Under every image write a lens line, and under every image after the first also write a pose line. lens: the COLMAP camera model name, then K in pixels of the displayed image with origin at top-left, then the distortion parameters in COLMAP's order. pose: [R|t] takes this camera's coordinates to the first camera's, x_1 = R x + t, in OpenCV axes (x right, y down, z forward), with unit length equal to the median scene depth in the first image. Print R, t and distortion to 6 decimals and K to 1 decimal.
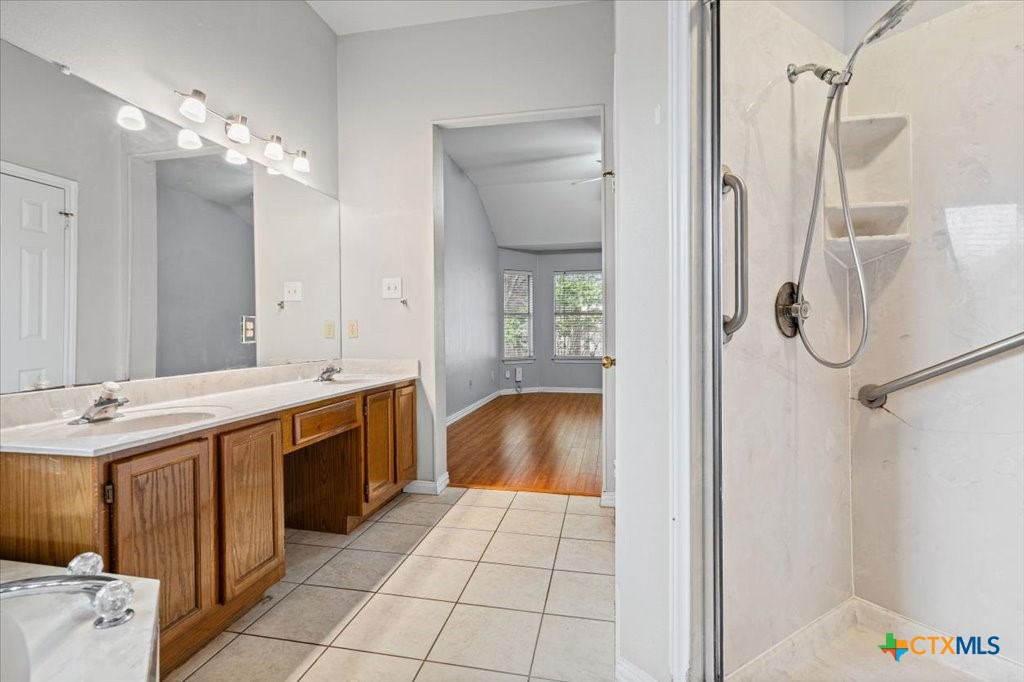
lens RADIAL K [[480.0, 0, 511.6], [0, 480.0, 336.3], [0, 0, 1]] dist [-0.002224, -0.000584]
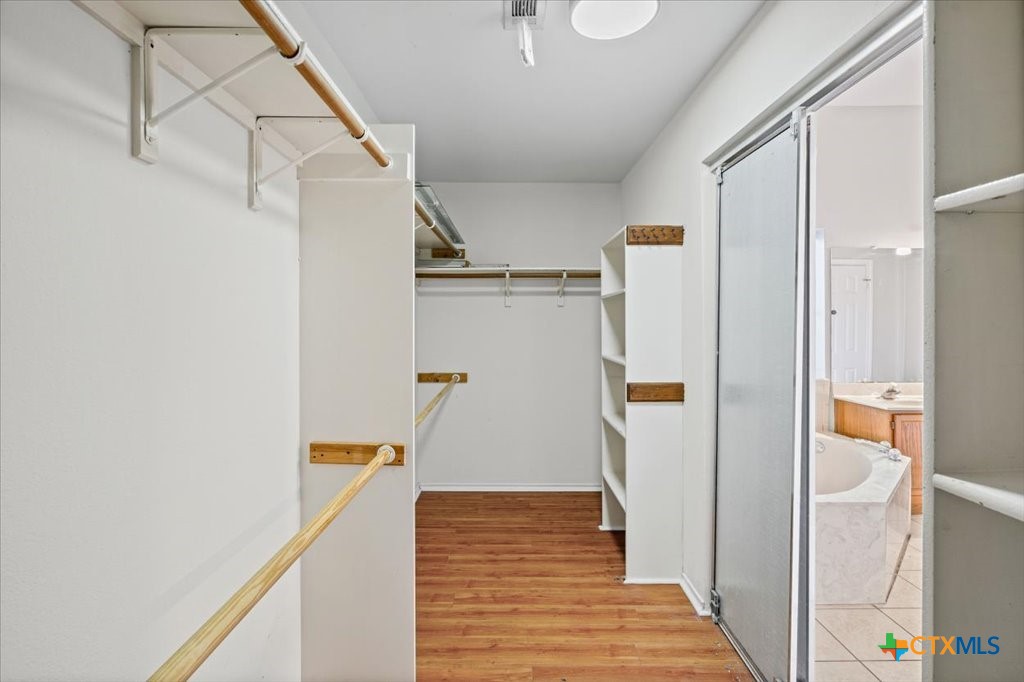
lens RADIAL K [[464.5, 0, 513.0], [0, 464.5, 322.1], [0, 0, 1]] dist [-0.000808, -0.000313]
pose [[0.191500, -0.004430, -0.981483, 0.999734], [-0.011332, 0.999913, -0.006724, -0.159990], [0.981427, 0.012410, 0.191433, -1.219286]]
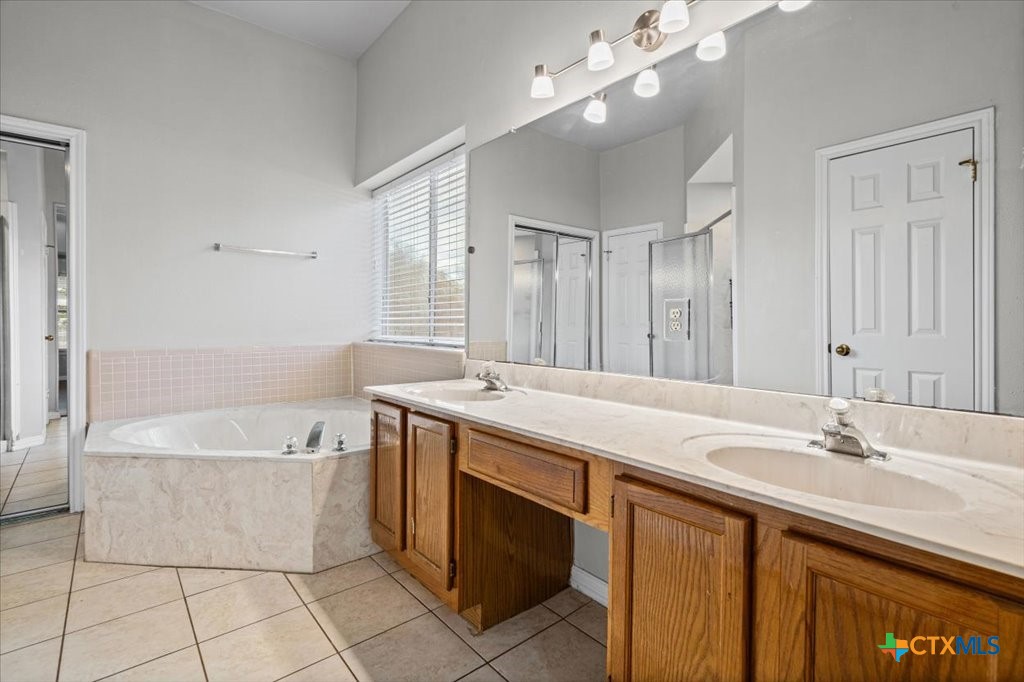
lens RADIAL K [[480.0, 0, 511.6], [0, 480.0, 336.3], [0, 0, 1]] dist [-0.002224, -0.000584]
pose [[-0.624527, 0.016573, -0.780828, 0.138536], [-0.014269, 0.999366, 0.032625, -0.015638], [0.780873, 0.031517, -0.623894, 1.901367]]
